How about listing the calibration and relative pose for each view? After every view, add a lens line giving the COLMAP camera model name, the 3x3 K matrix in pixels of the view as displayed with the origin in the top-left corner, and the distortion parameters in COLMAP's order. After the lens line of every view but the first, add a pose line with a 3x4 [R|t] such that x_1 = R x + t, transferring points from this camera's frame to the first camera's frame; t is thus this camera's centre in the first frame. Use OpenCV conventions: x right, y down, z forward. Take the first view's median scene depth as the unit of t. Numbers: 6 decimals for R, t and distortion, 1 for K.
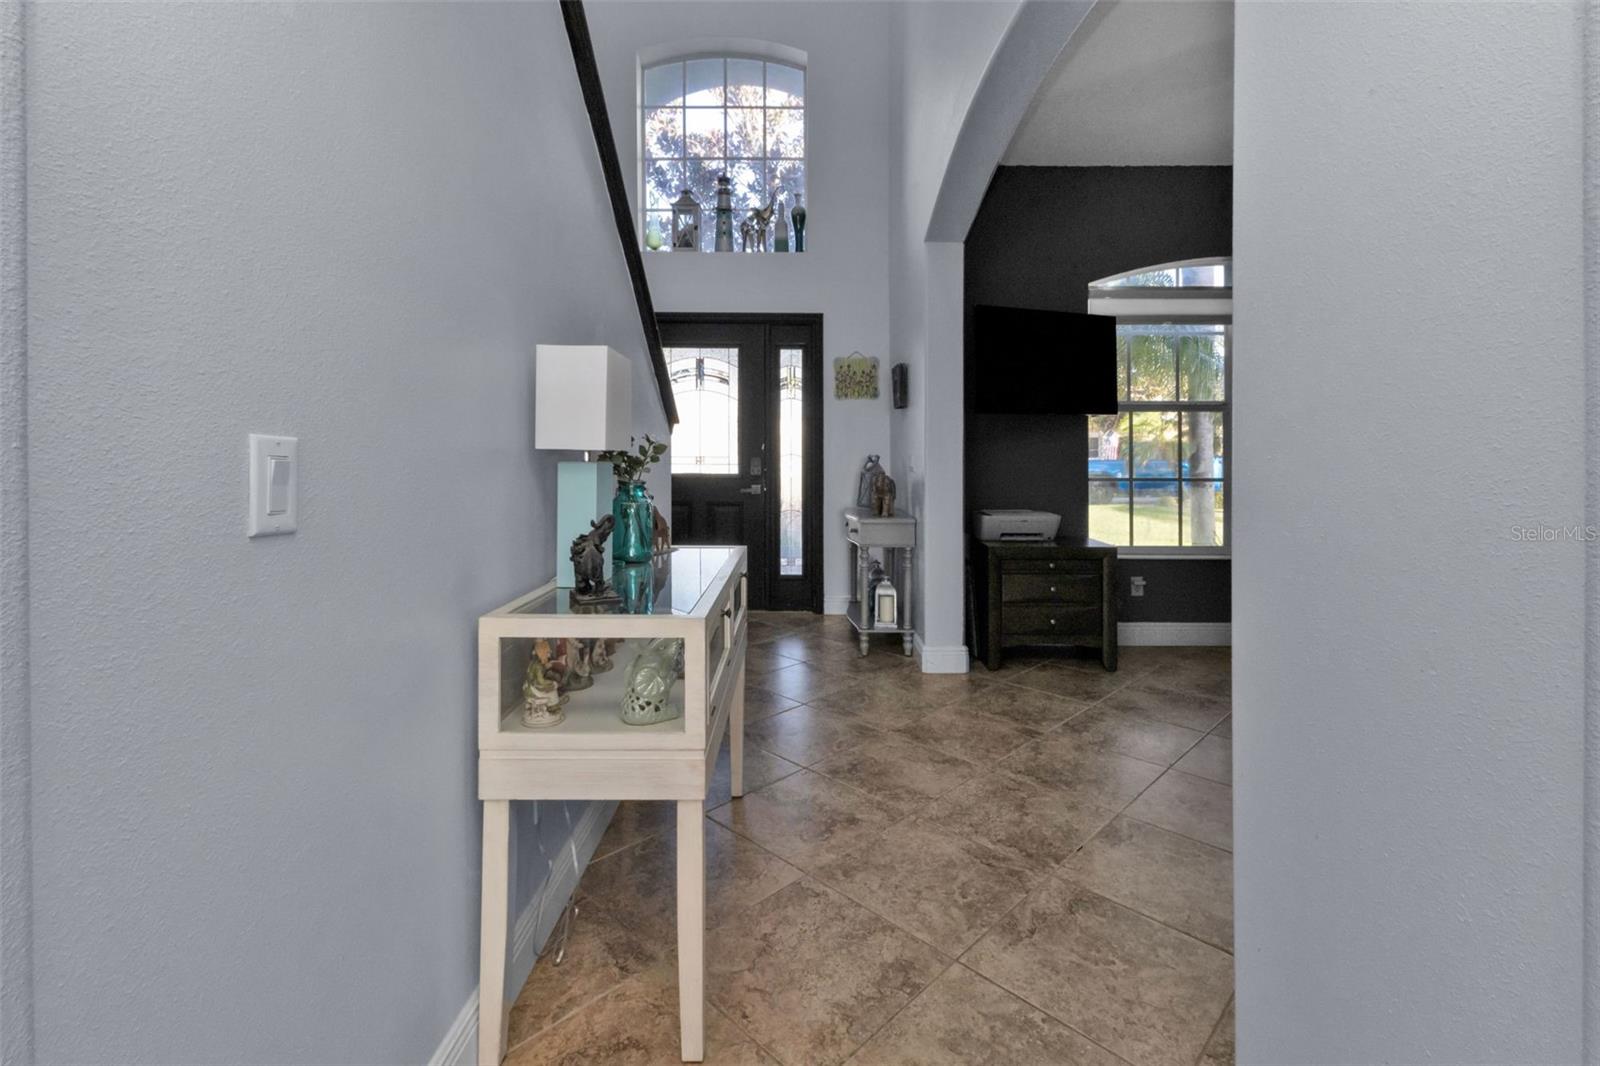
lens RADIAL K [[750.4, 0, 799.7], [0, 750.4, 458.9], [0, 0, 1]] dist [0.000415, -0.000023]
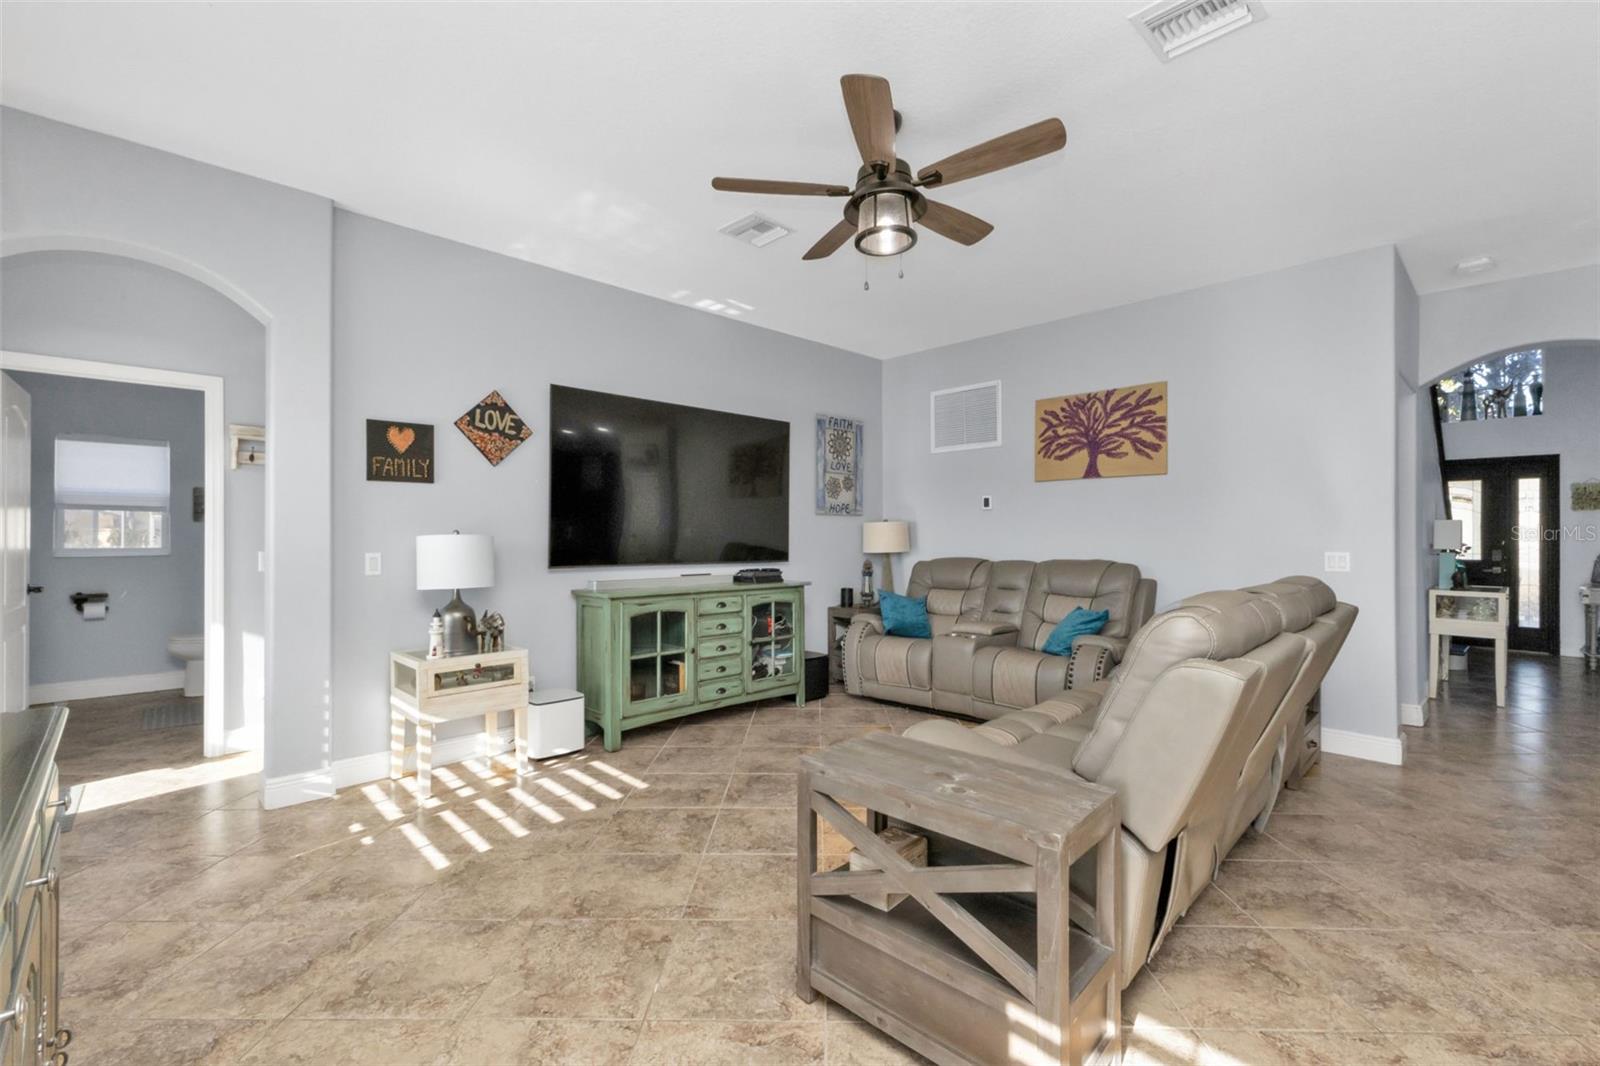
lens RADIAL K [[702.6, 0, 801.0], [0, 702.6, 541.0], [0, 0, 1]] dist [-0.001192, -0.000267]
pose [[0.694842, 0.000075, -0.719162, -0.014448], [-0.006607, 0.999958, -0.006279, -0.001191], [0.719132, 0.009115, 0.694814, -1.061879]]
